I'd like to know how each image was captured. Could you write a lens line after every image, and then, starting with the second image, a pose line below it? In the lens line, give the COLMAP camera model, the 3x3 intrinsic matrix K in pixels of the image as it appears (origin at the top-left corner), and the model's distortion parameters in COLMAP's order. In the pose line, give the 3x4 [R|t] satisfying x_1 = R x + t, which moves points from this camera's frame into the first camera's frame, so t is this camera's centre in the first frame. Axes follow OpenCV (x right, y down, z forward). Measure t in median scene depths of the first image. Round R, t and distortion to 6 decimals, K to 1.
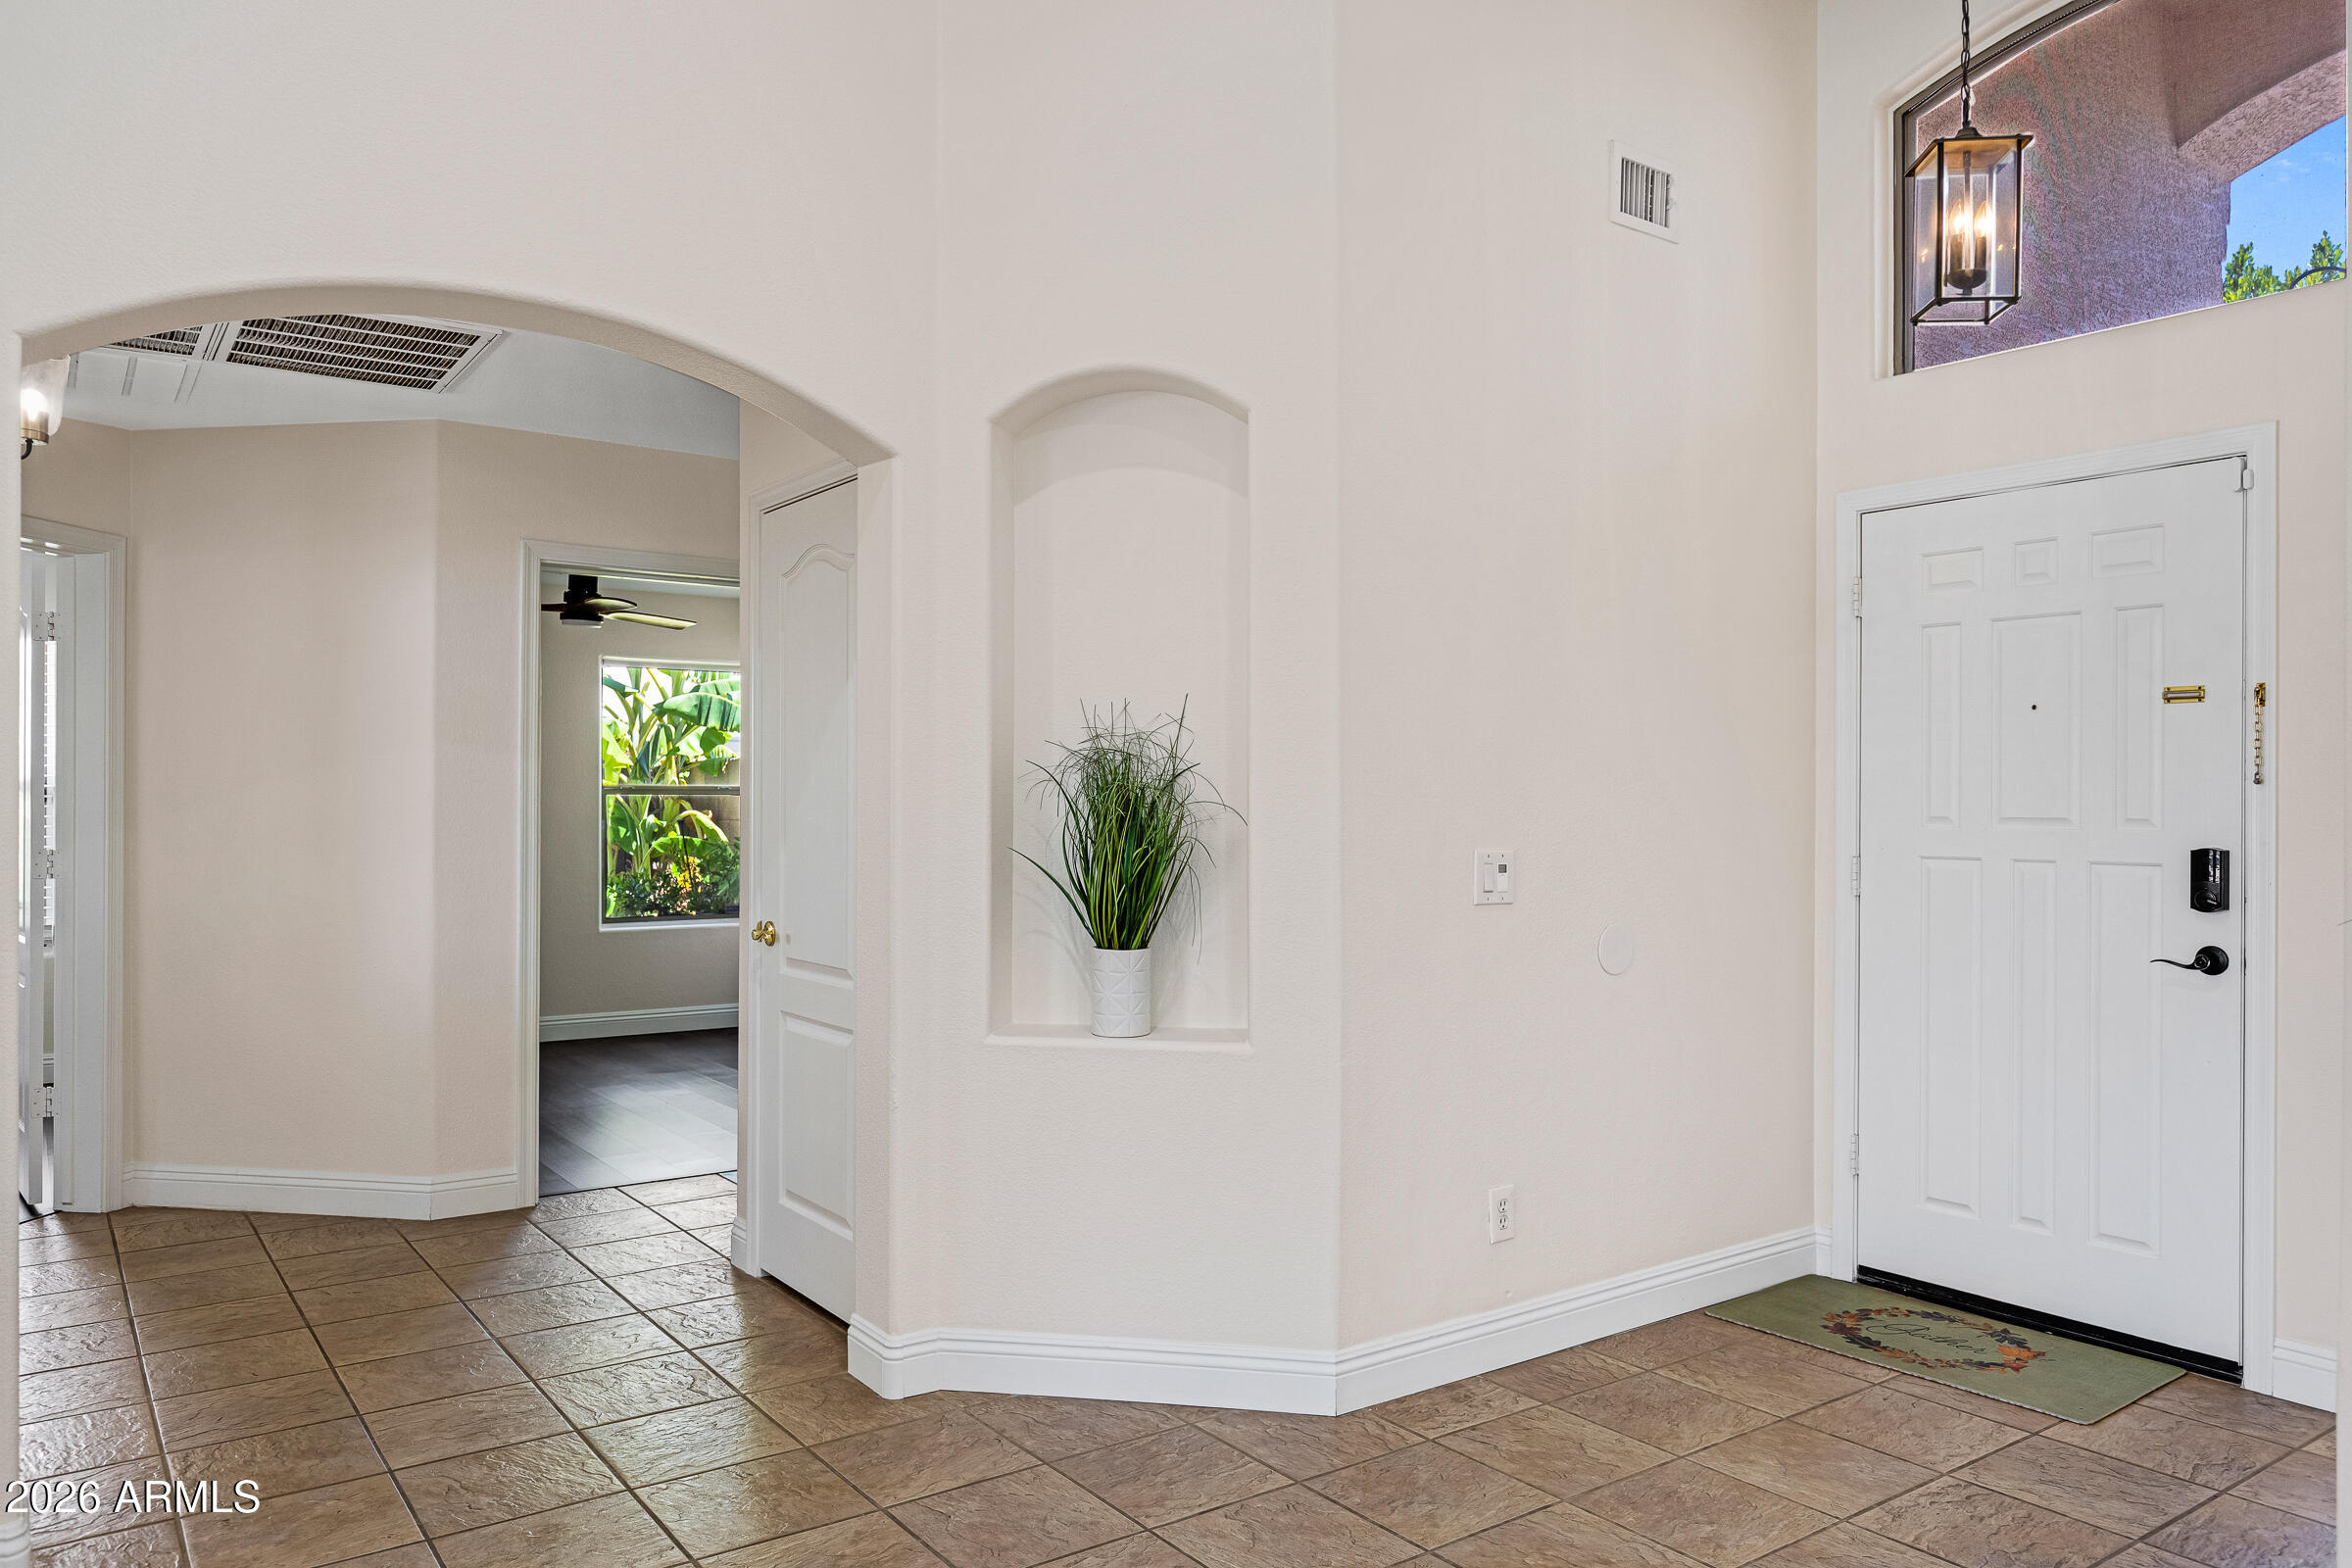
lens RADIAL K [[1612.0, 0, 1173.0], [0, 1612.0, 790.0], [0, 0, 1]] dist [-0.003112, -0.003609]
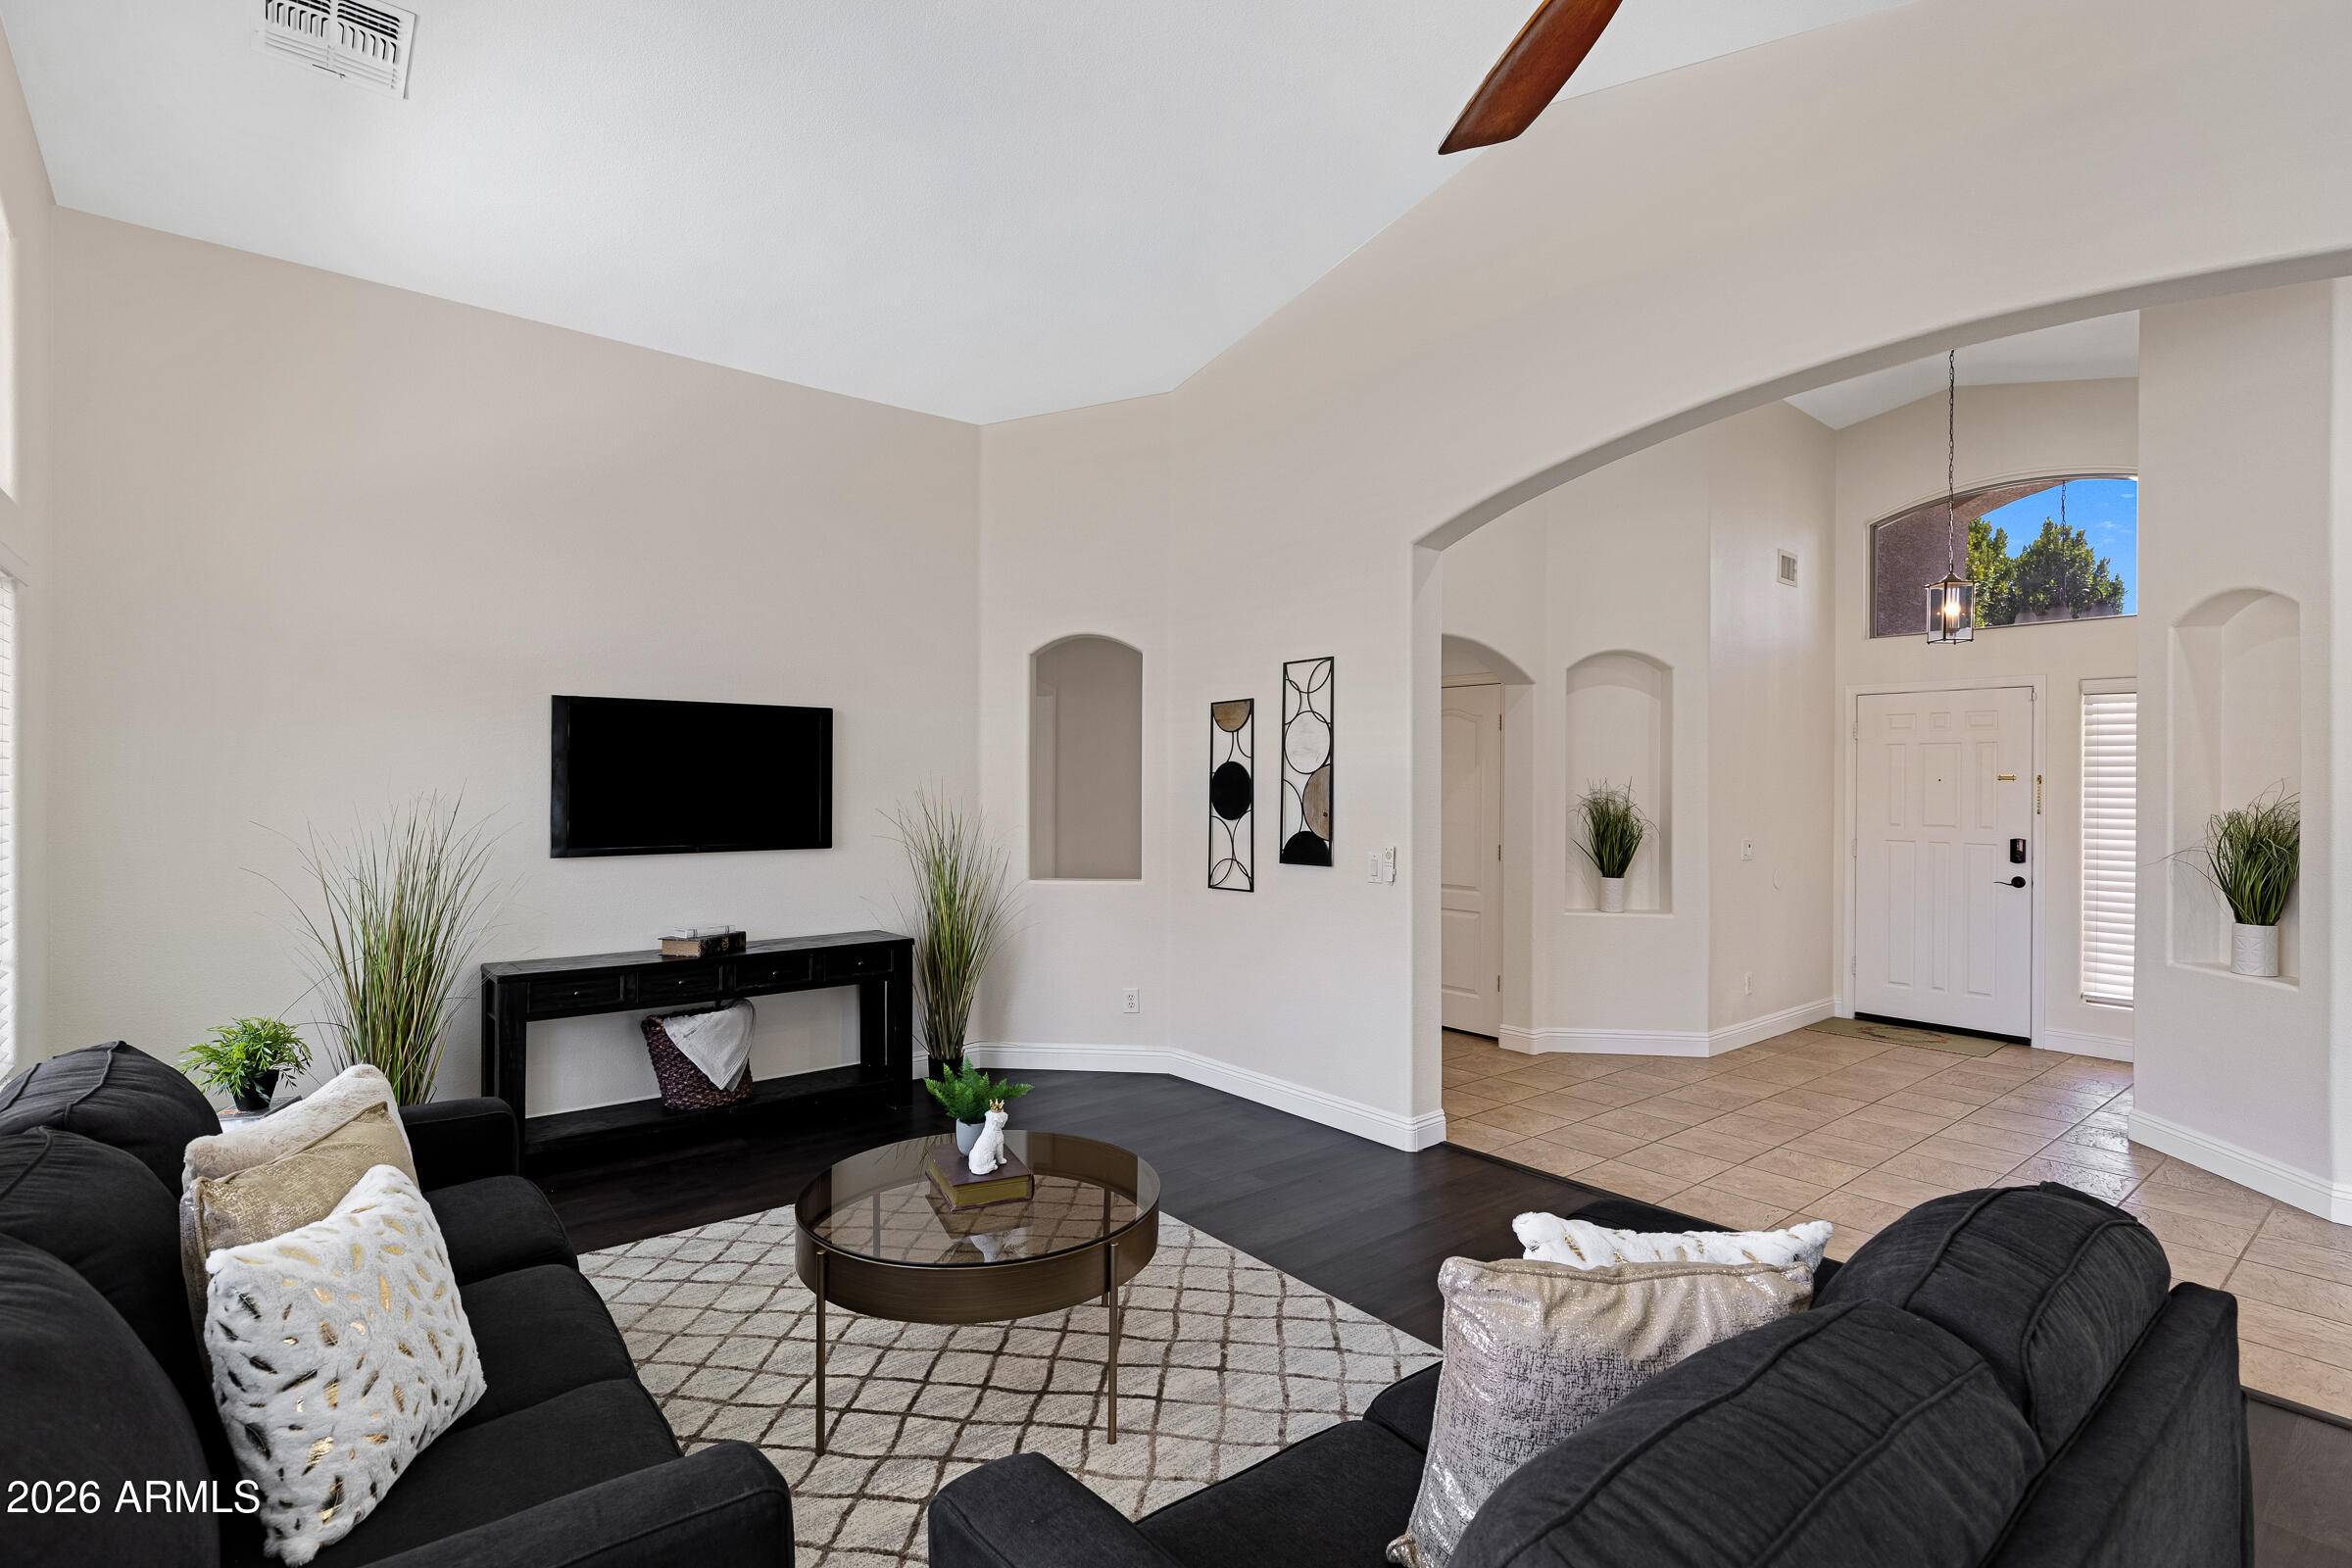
lens RADIAL K [[1095.3, 0, 1189.7], [0, 1095.3, 785.8], [0, 0, 1]] dist [-0.003850, -0.000372]
pose [[0.998100, 0.004978, 0.061407, -0.780672], [-0.005105, 0.999985, 0.001922, -0.044253], [-0.061397, -0.002232, 0.998111, -0.656955]]
